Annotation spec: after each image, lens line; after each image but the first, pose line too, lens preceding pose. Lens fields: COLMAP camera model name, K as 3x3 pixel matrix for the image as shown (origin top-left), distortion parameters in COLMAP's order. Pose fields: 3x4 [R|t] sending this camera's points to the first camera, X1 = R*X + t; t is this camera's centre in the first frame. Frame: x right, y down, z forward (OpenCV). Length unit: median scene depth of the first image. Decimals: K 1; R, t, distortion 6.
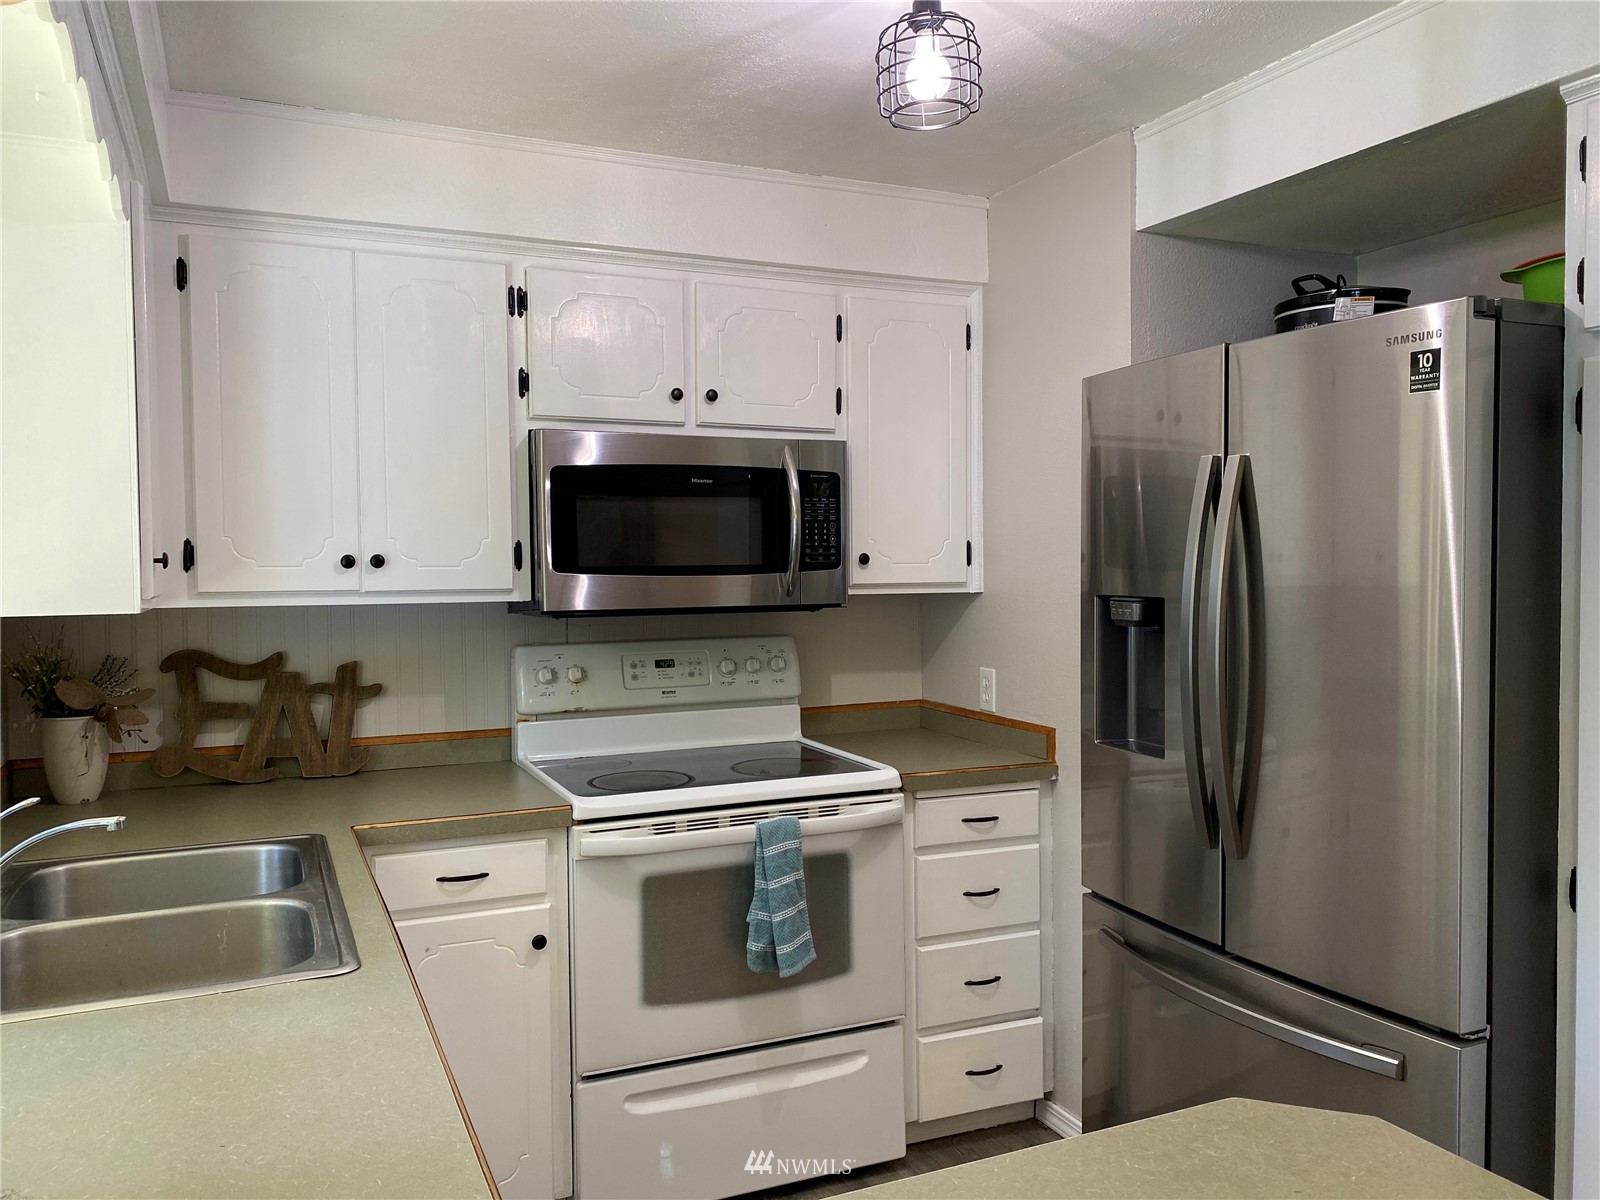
lens RADIAL K [[1218.7, 0, 800.0], [0, 1218.7, 600.0], [0, 0, 1]] dist [0.106639, -0.215525]
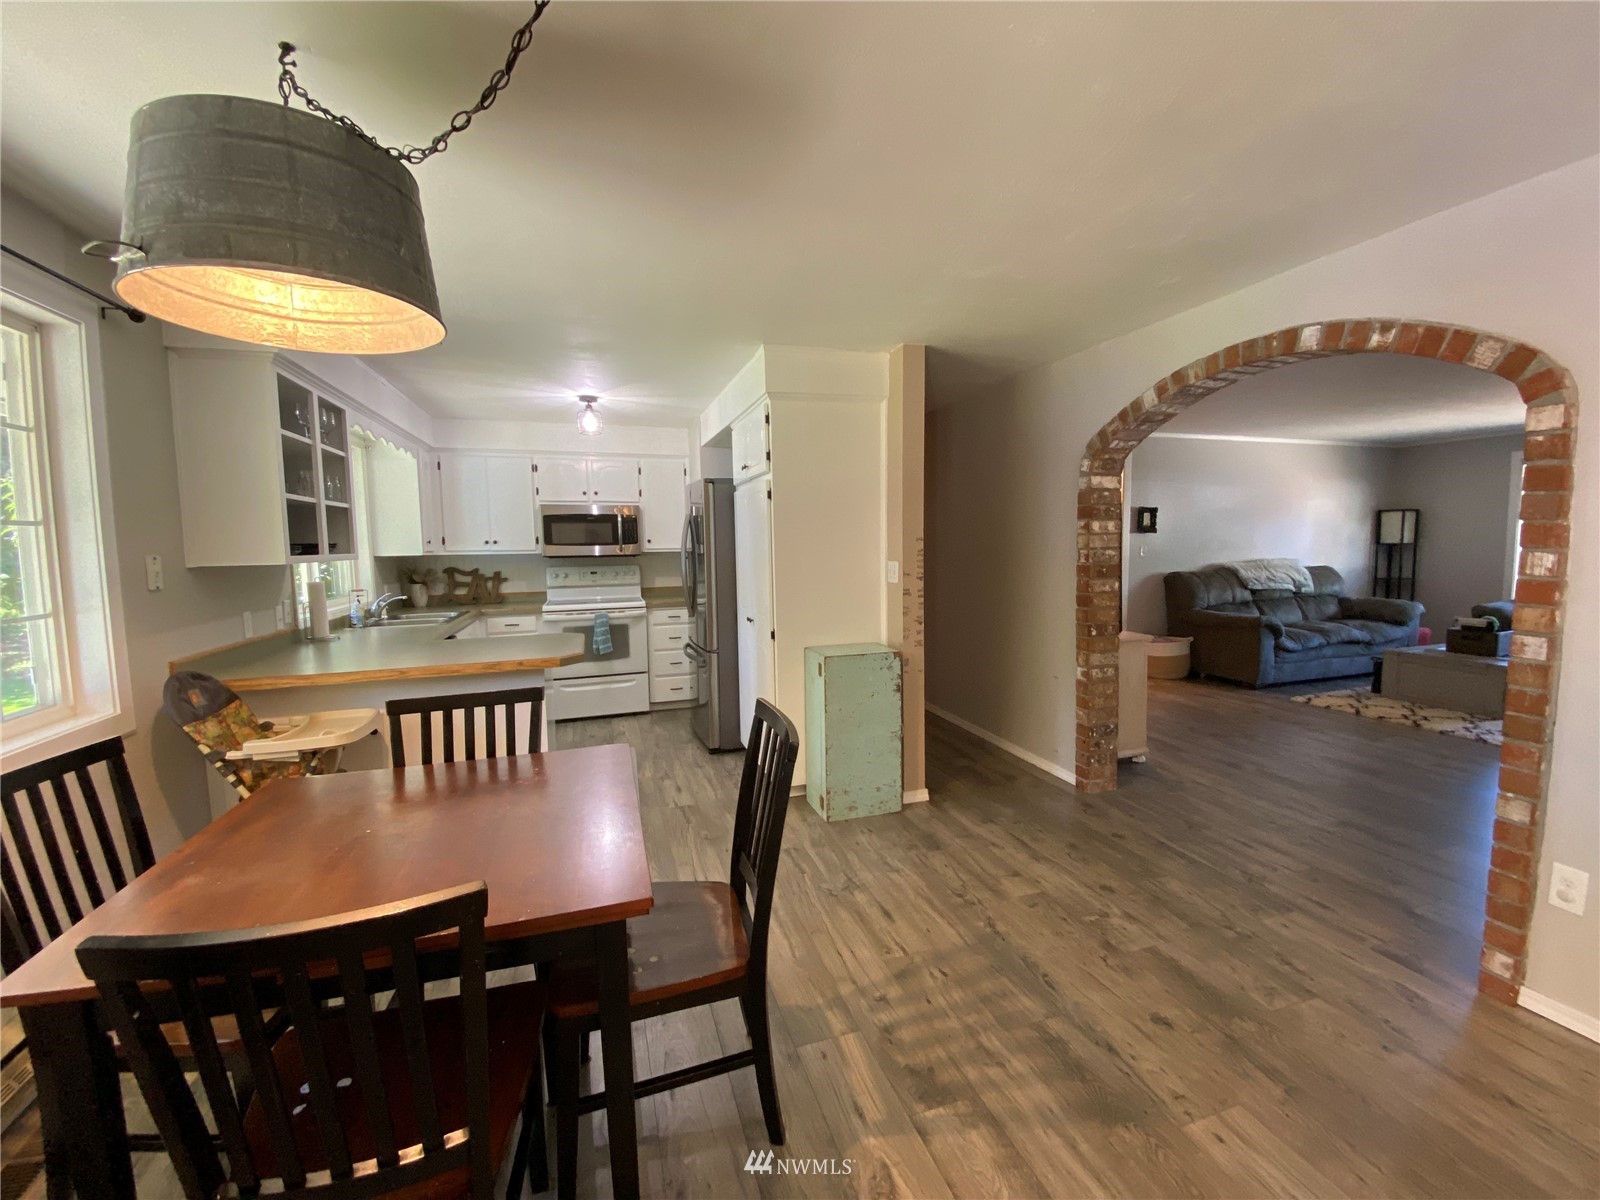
lens RADIAL K [[649.8, 0, 800.0], [0, 649.8, 600.0], [0, 0, 1]] dist [0.035914, -0.028770]
pose [[0.994162, 0.000375, -0.107898, 0.722735], [0.005546, 0.998494, 0.054571, 0.036818], [0.107756, -0.054851, 0.992663, -0.794424]]
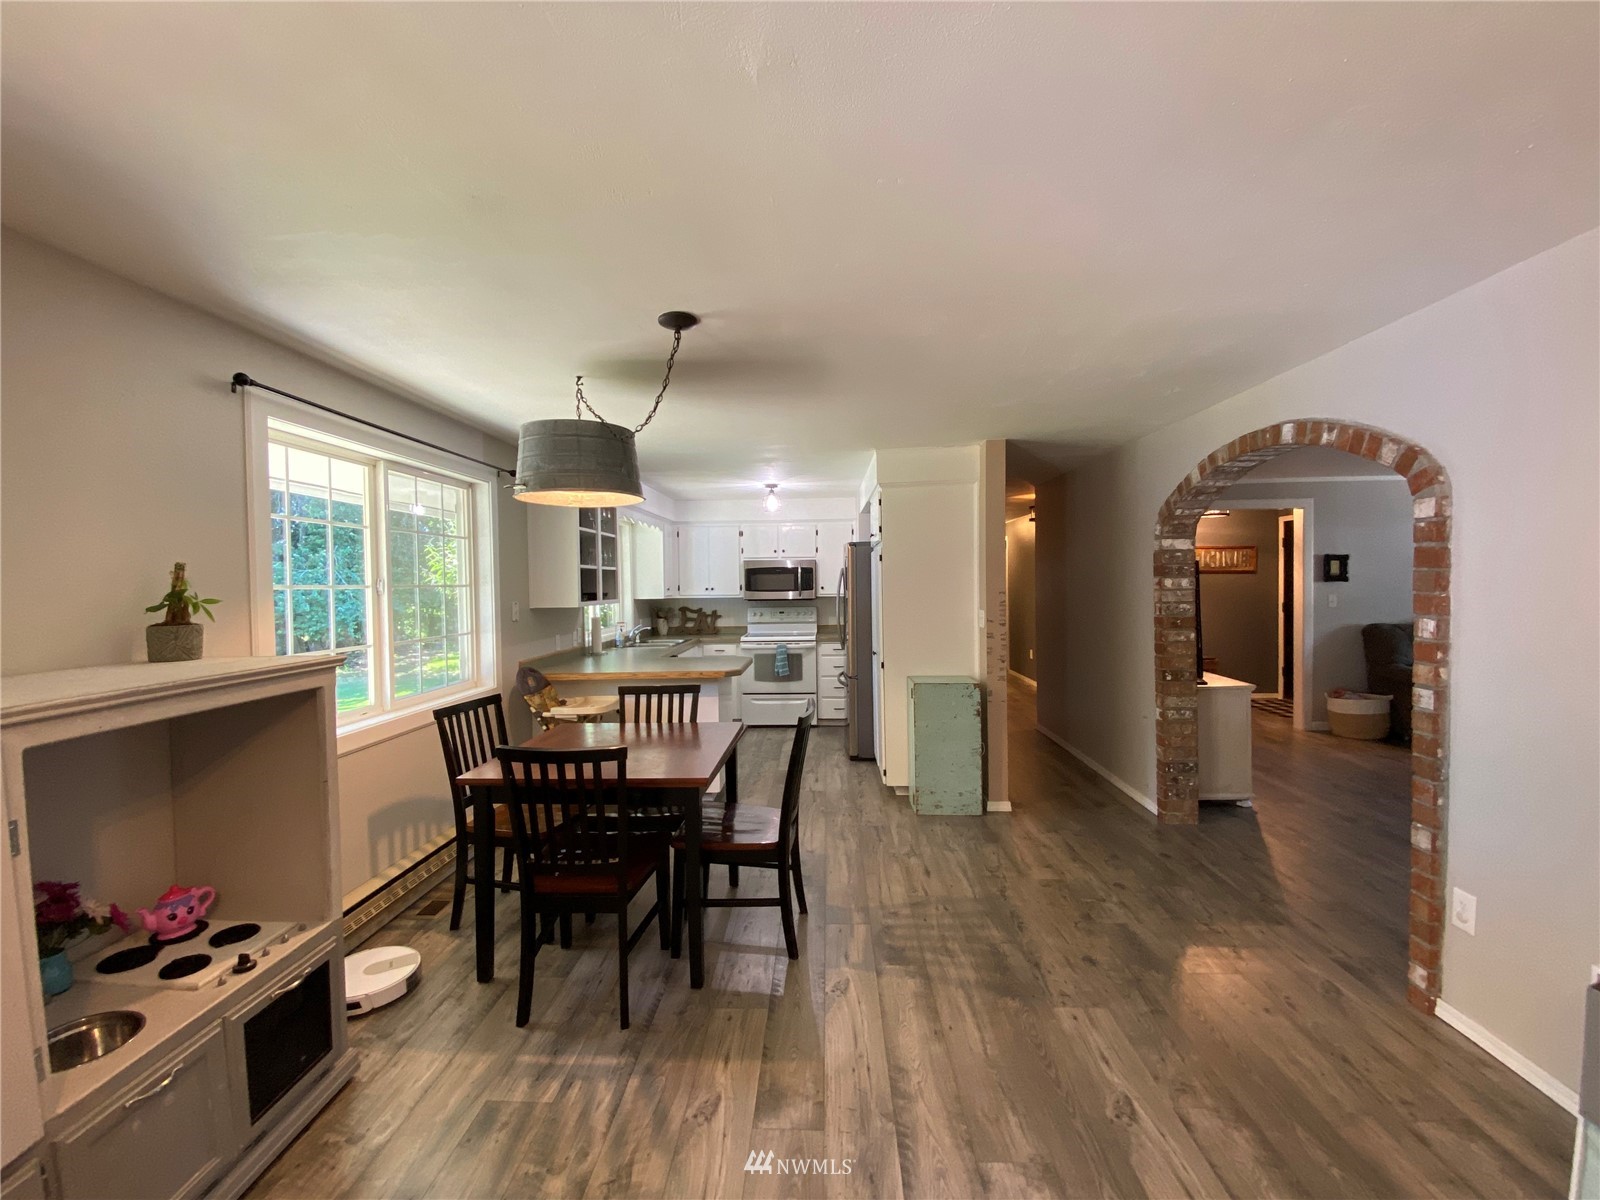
lens RADIAL K [[649.8, 0, 800.0], [0, 649.8, 600.0], [0, 0, 1]] dist [0.035914, -0.028770]
pose [[0.894886, 0.006852, -0.446242, 1.069059], [-0.008871, 0.999958, -0.002434, 0.015097], [0.446207, 0.006137, 0.894909, -1.107902]]
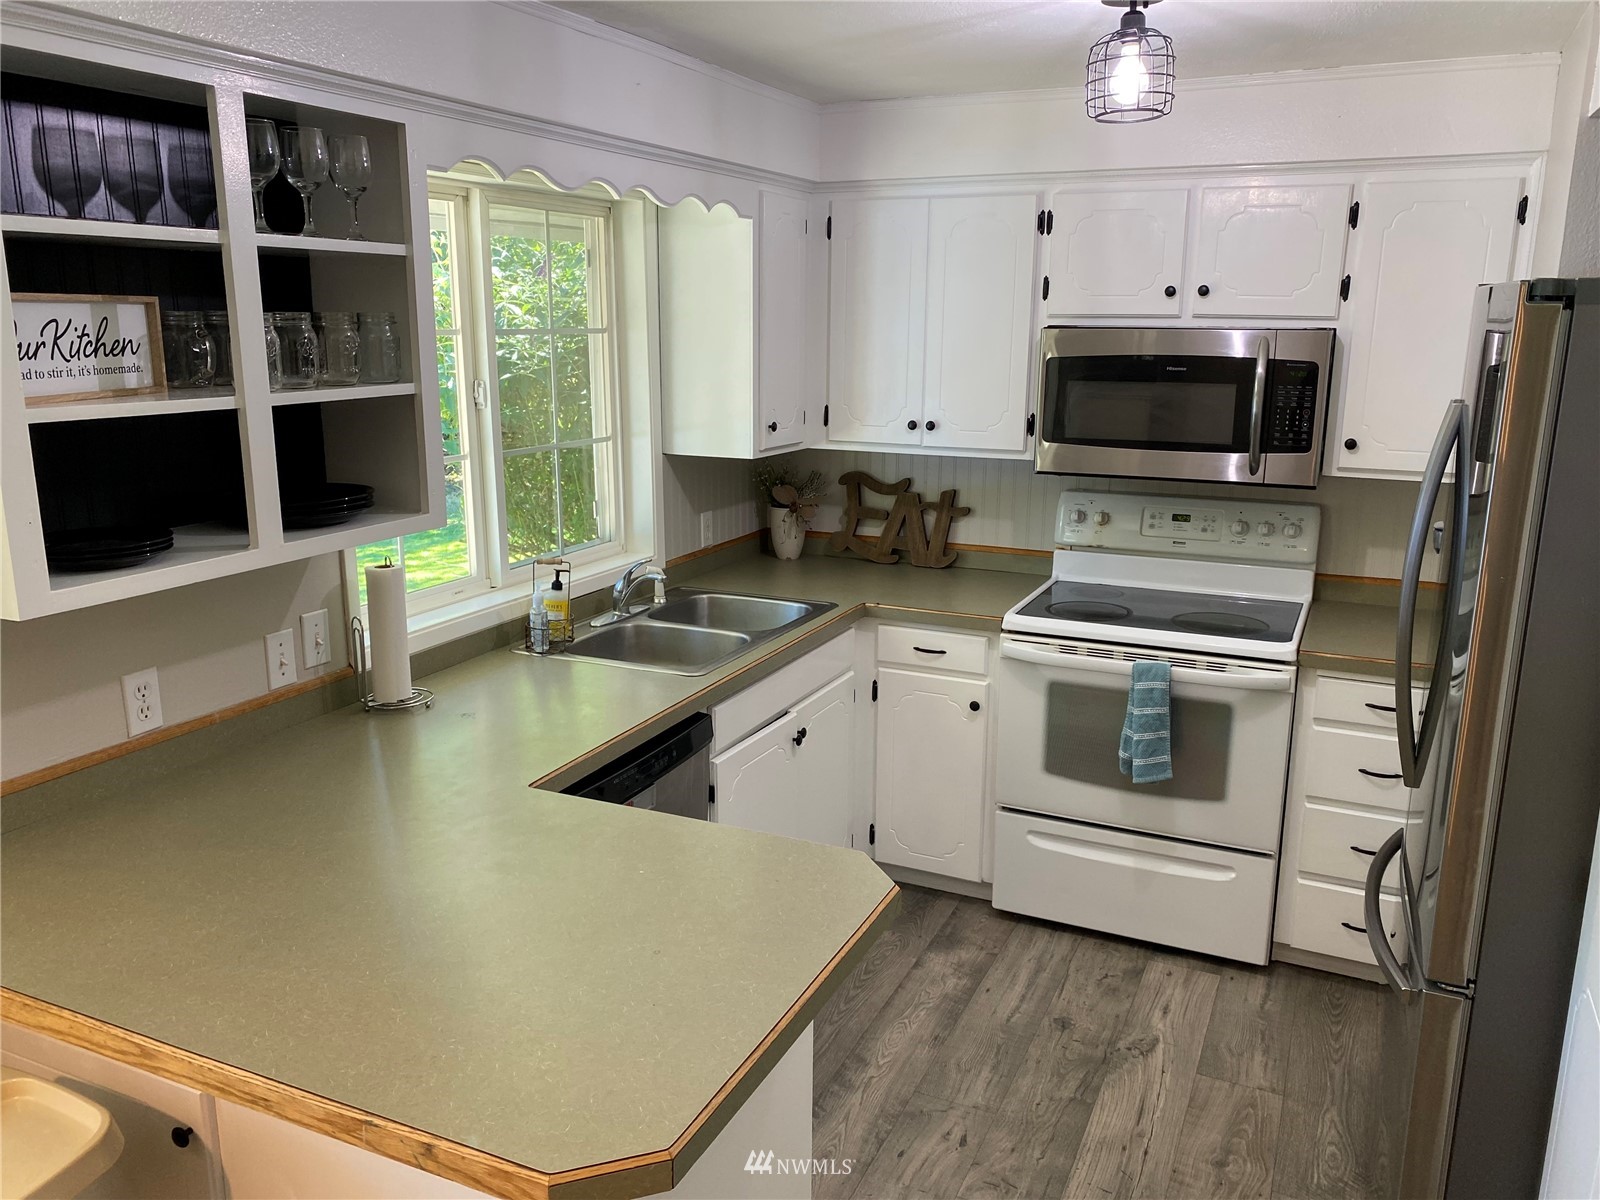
lens RADIAL K [[1218.7, 0, 800.0], [0, 1218.7, 600.0], [0, 0, 1]] dist [0.106639, -0.215525]
pose [[0.652589, 0.182691, -0.735358, 0.600594], [-0.036908, 0.977010, 0.209973, -0.118581], [0.756813, -0.109885, 0.644329, -0.049967]]
